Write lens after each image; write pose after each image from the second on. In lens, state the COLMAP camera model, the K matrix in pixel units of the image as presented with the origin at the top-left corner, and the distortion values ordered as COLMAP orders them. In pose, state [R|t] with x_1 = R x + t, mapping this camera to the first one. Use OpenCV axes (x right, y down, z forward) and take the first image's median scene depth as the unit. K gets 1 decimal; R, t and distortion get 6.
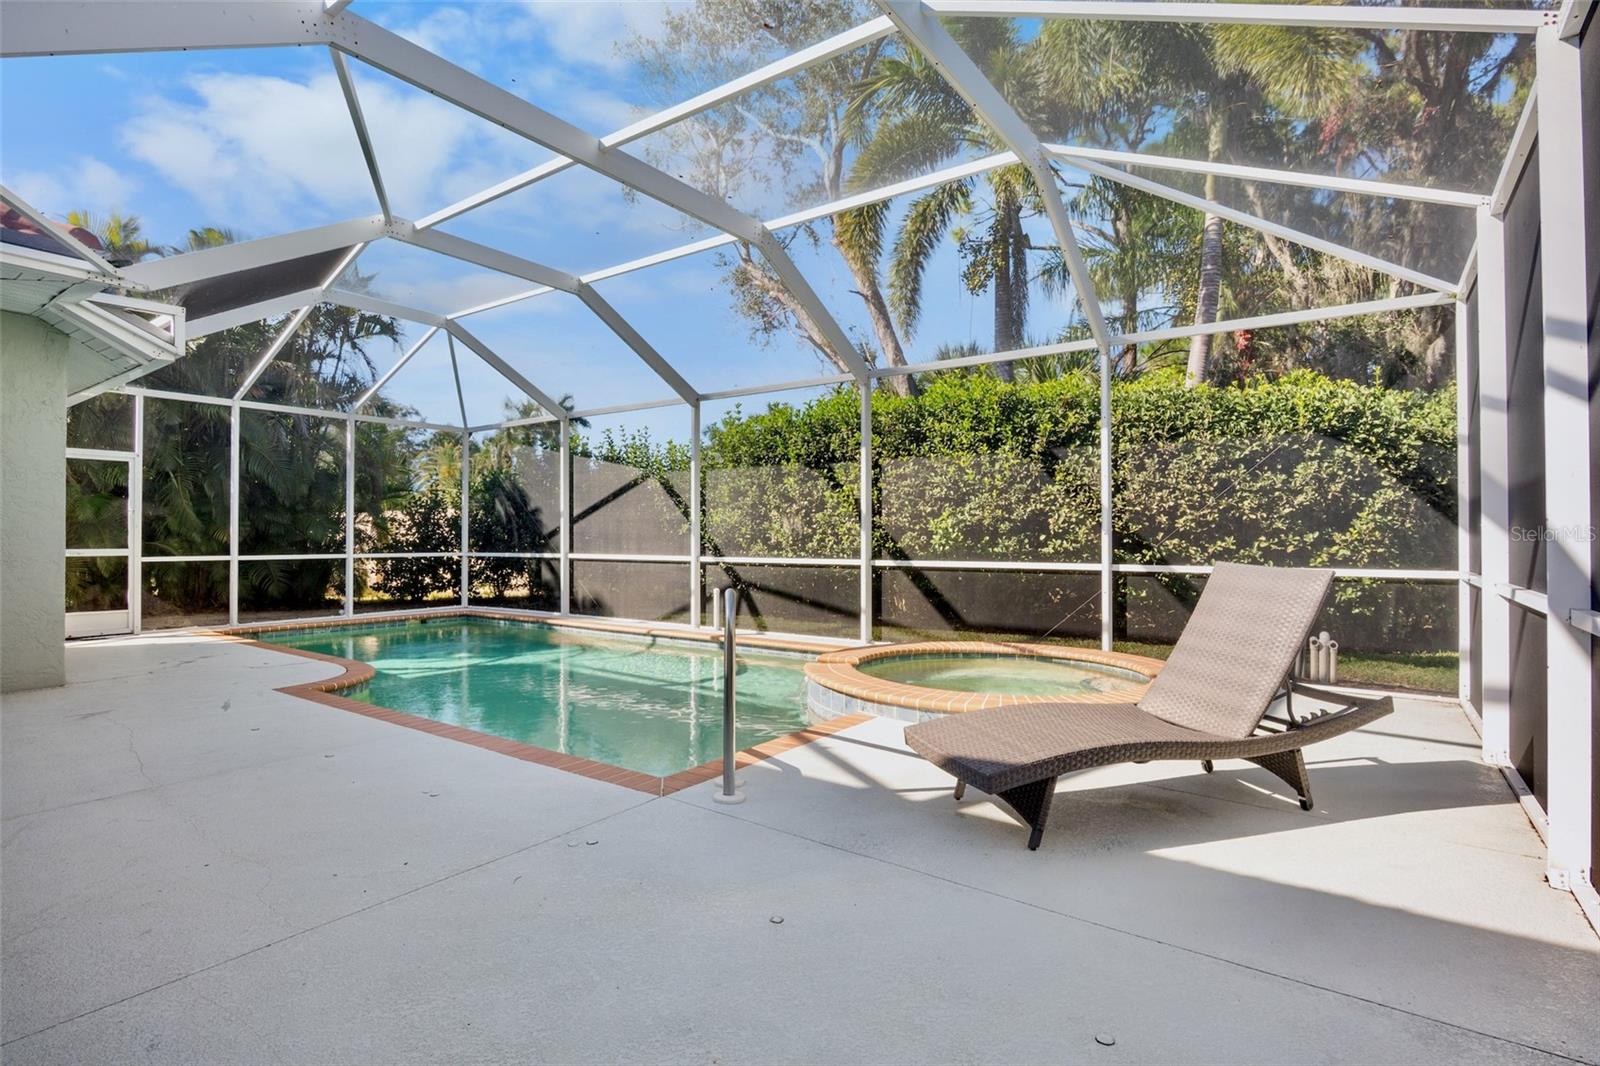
lens RADIAL K [[818.8, 0, 802.8], [0, 818.8, 509.3], [0, 0, 1]] dist [0.002651, -0.000265]
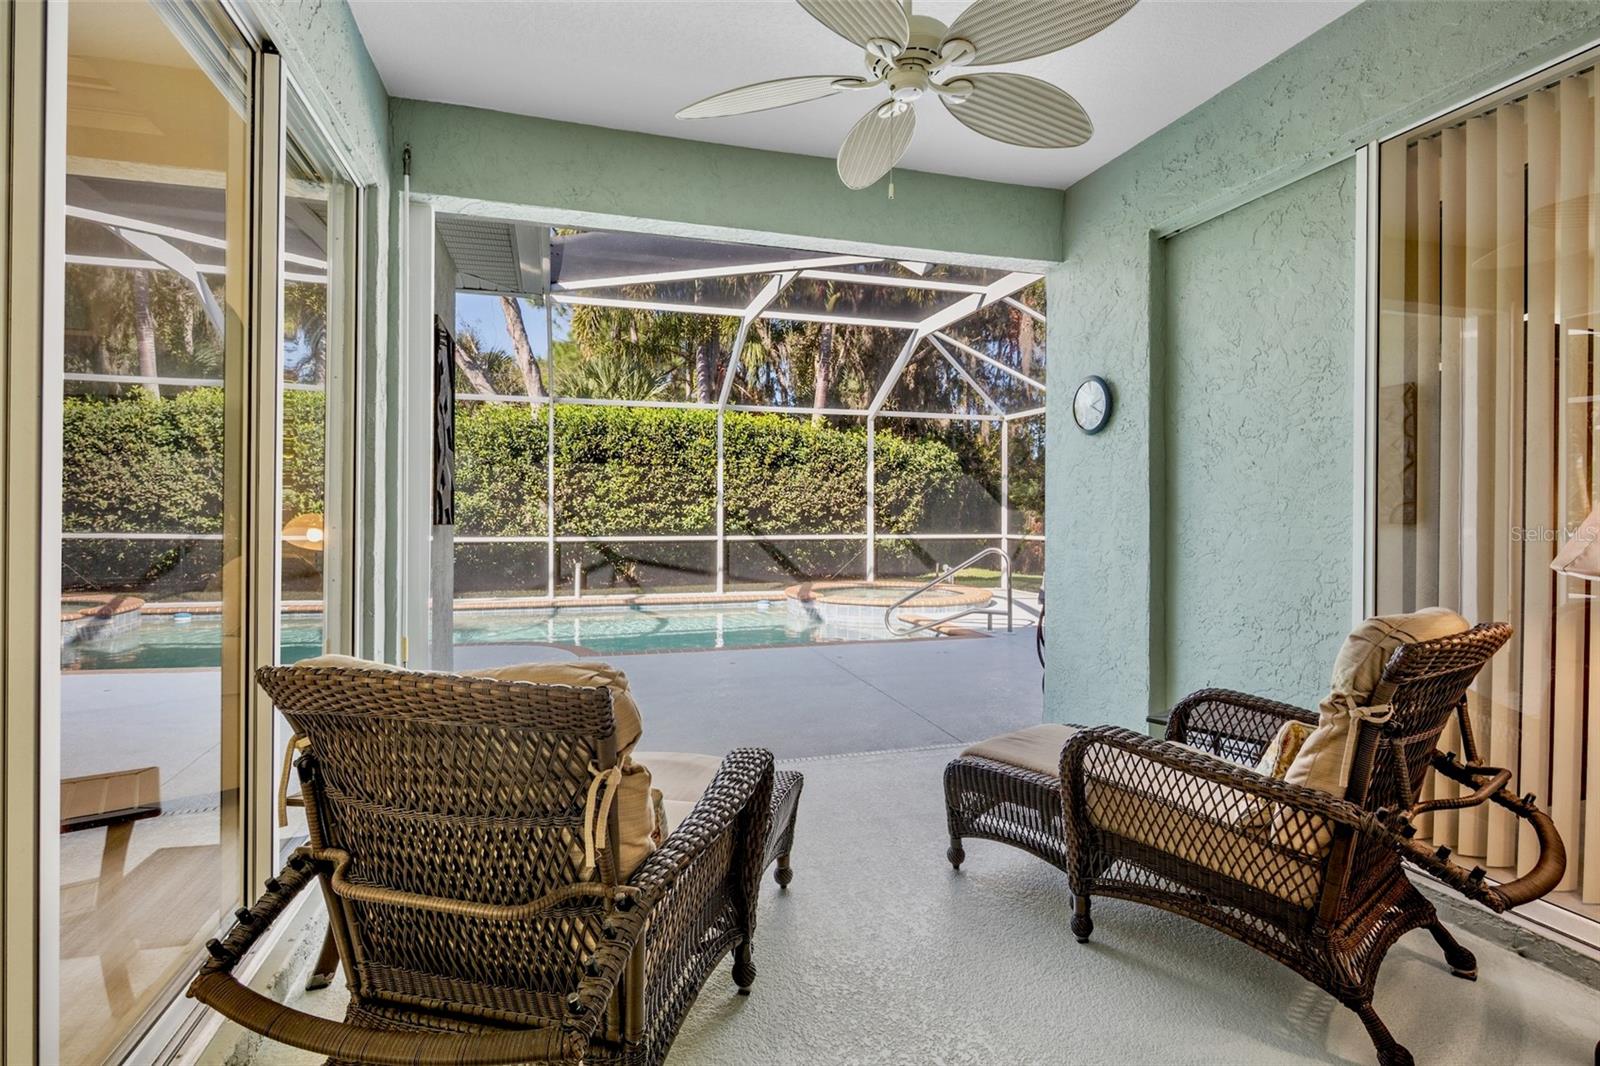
lens RADIAL K [[785.6, 0, 797.9], [0, 785.6, 513.9], [0, 0, 1]] dist [-0.000047, -0.000198]
pose [[0.630646, -0.001223, 0.776069, -0.819412], [-0.030249, 0.999200, 0.026155, -0.016427], [-0.775481, -0.039970, 0.630105, 0.015387]]
